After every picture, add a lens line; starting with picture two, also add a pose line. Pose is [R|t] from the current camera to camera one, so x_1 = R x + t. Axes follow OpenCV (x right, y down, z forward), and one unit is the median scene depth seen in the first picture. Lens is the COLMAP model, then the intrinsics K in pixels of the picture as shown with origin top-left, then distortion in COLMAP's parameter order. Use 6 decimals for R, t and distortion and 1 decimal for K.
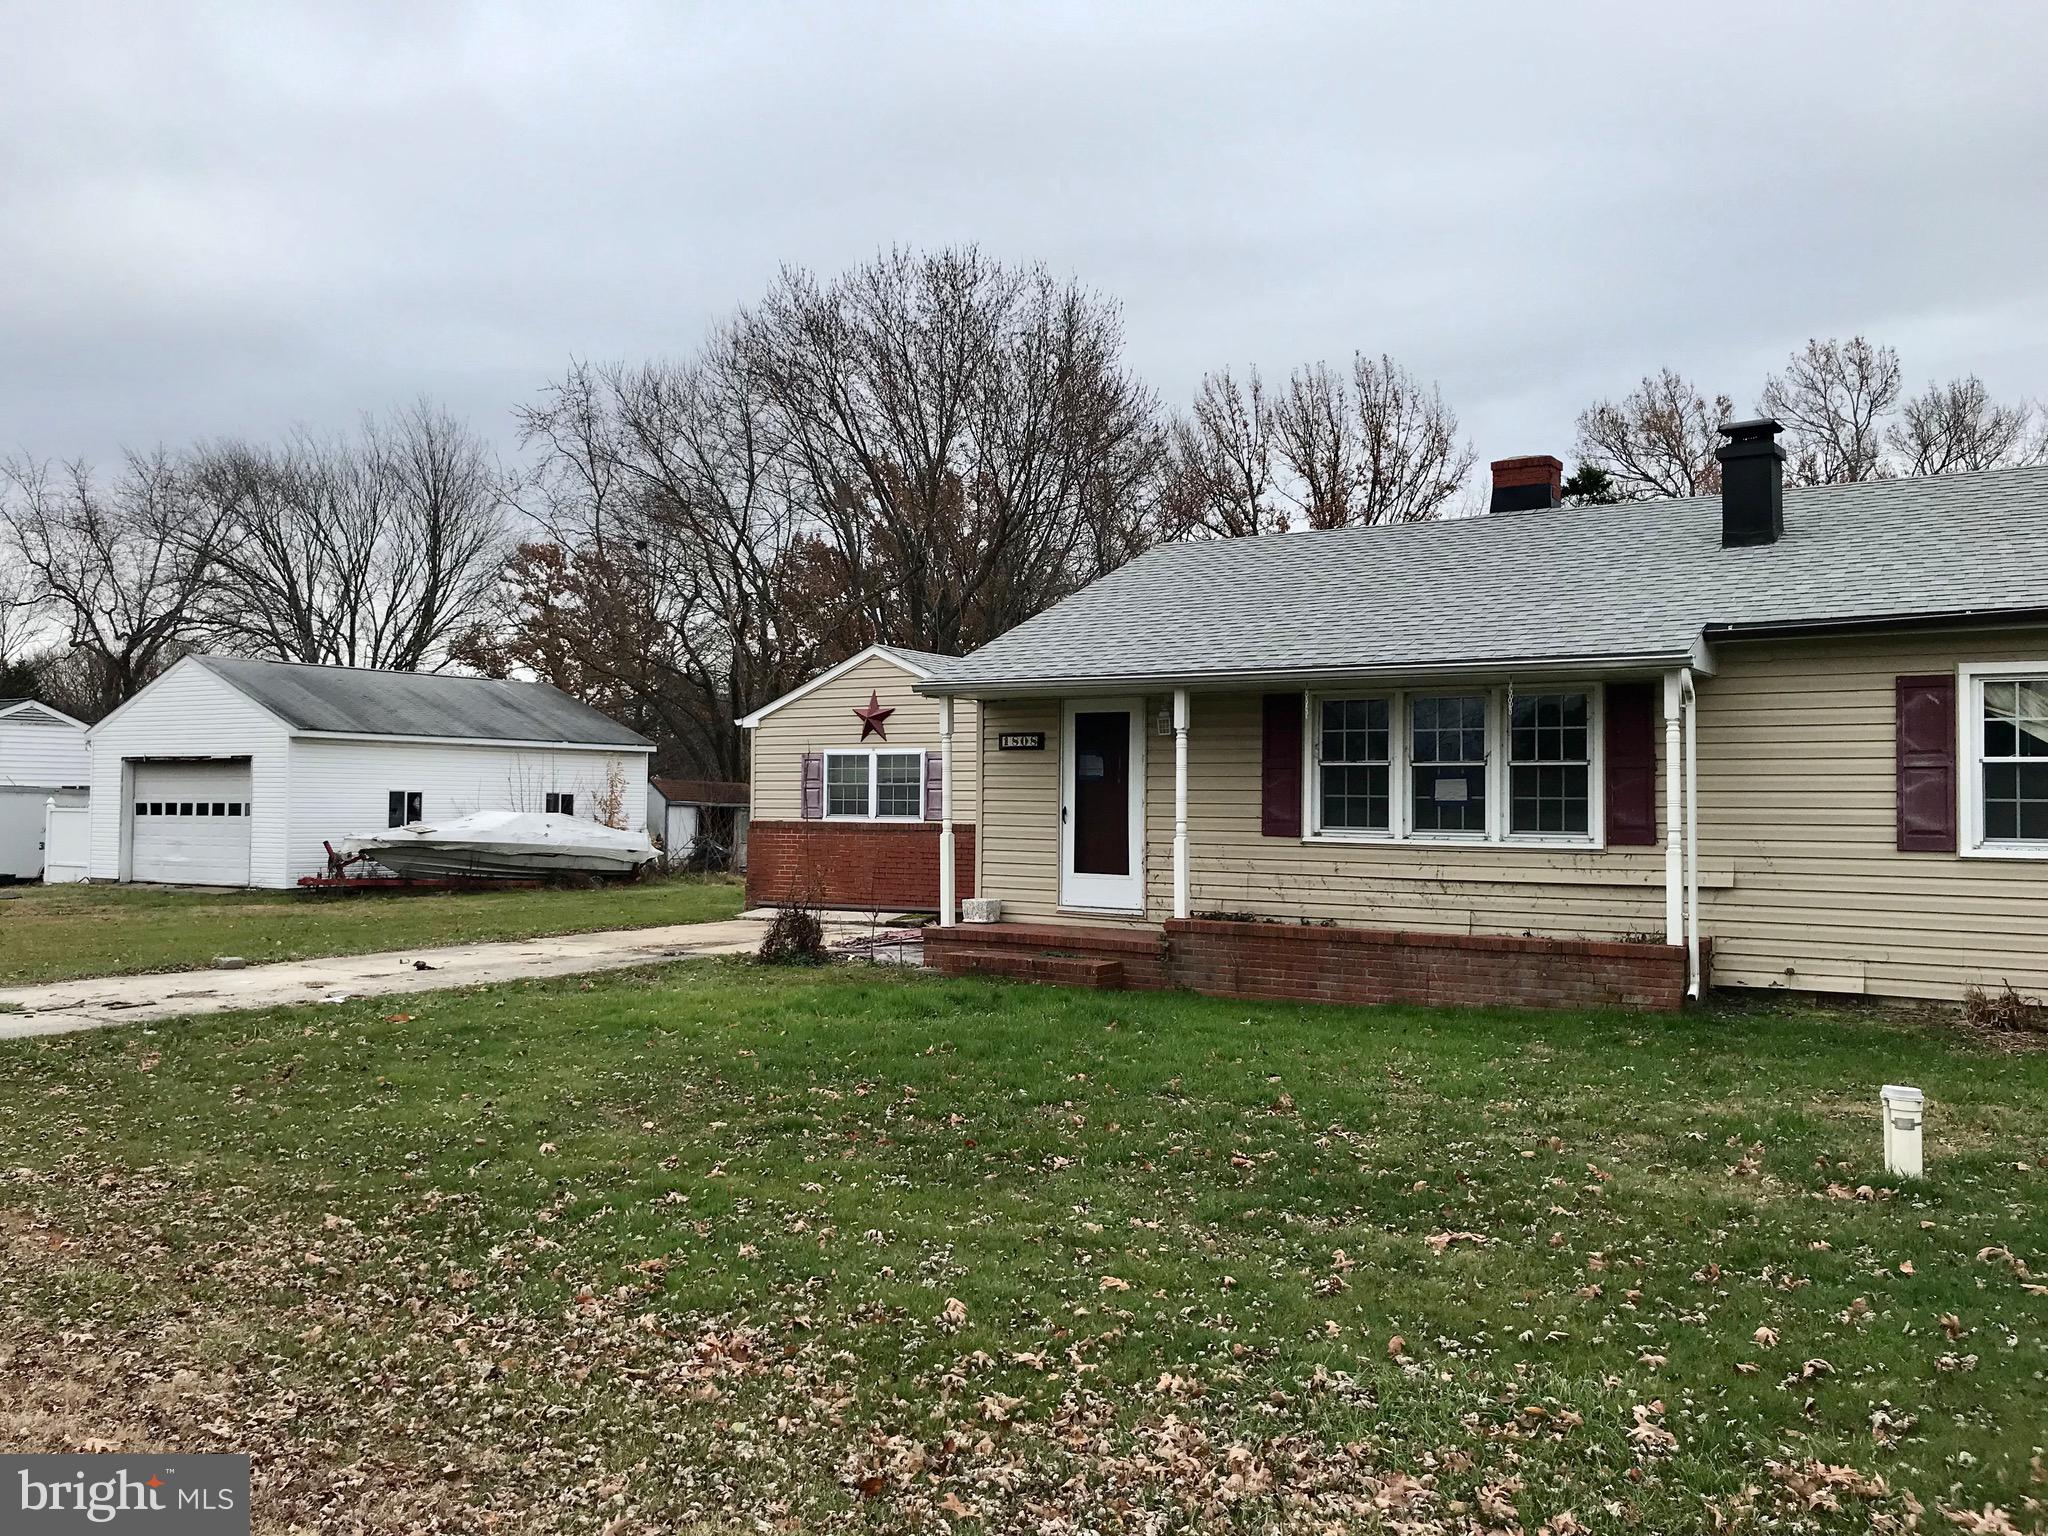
lens RADIAL K [[1699.0, 0, 1010.6], [0, 1699.0, 769.2], [0, 0, 1]] dist [0.040760, -0.034138]
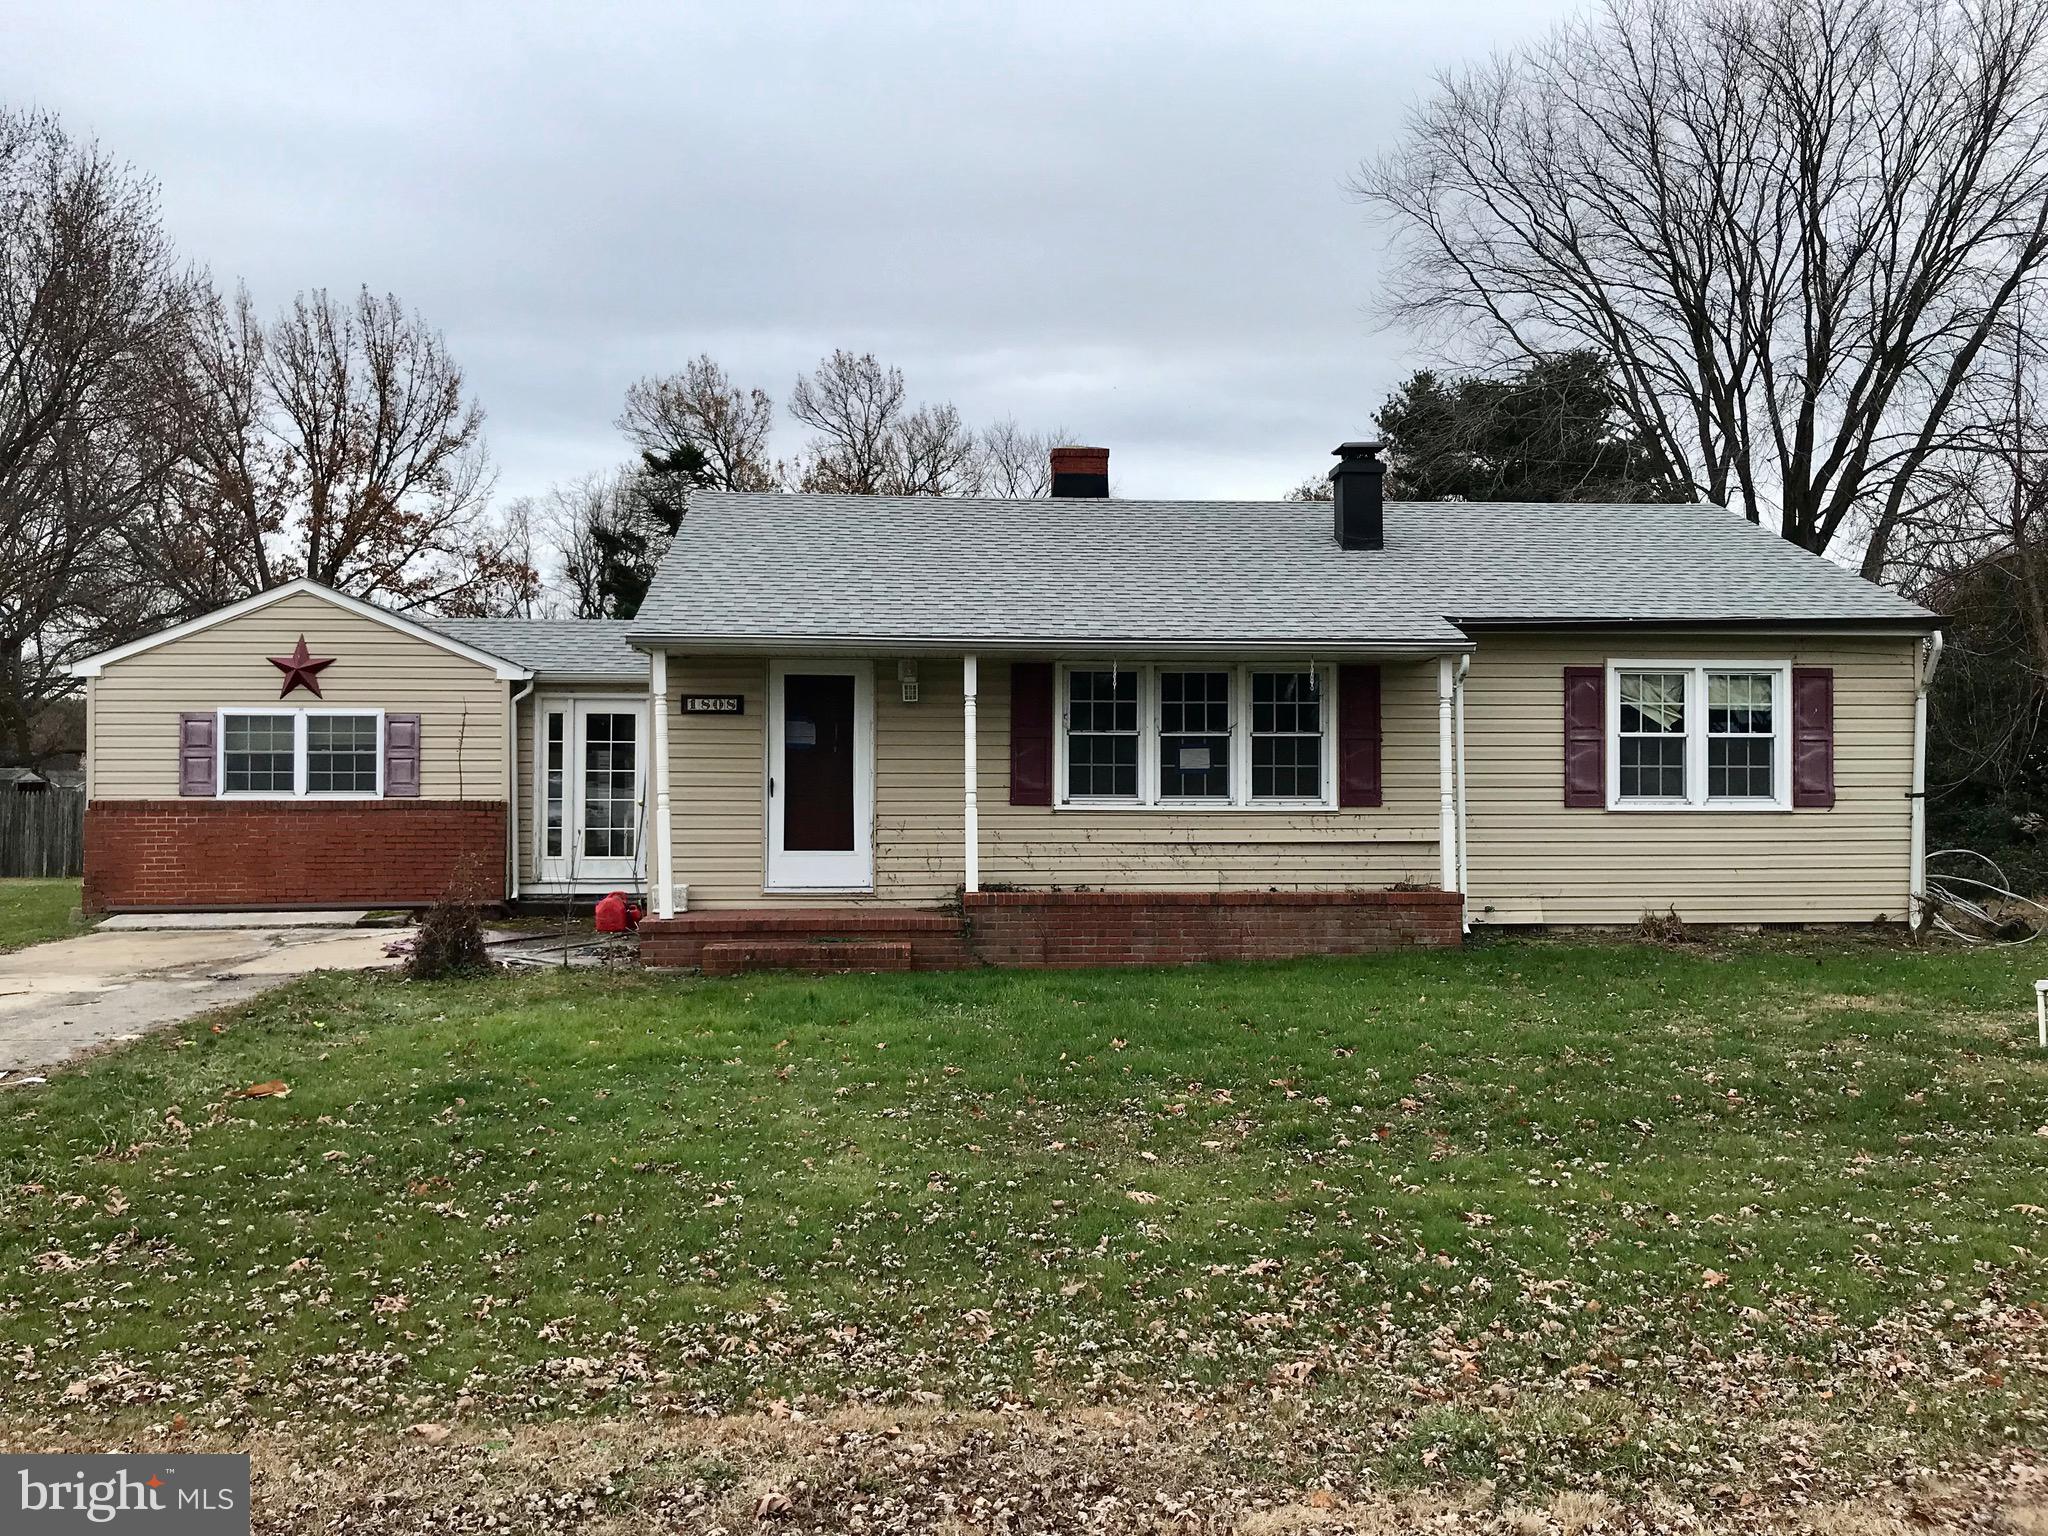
lens RADIAL K [[1699.0, 0, 1017.0], [0, 1699.0, 757.0], [0, 0, 1]] dist [0.040760, -0.034138]
pose [[0.784075, -0.001230, 0.620665, -0.476723], [-0.006535, 0.999926, 0.010237, 0.000940], [-0.620632, -0.012083, 0.784009, 0.228125]]
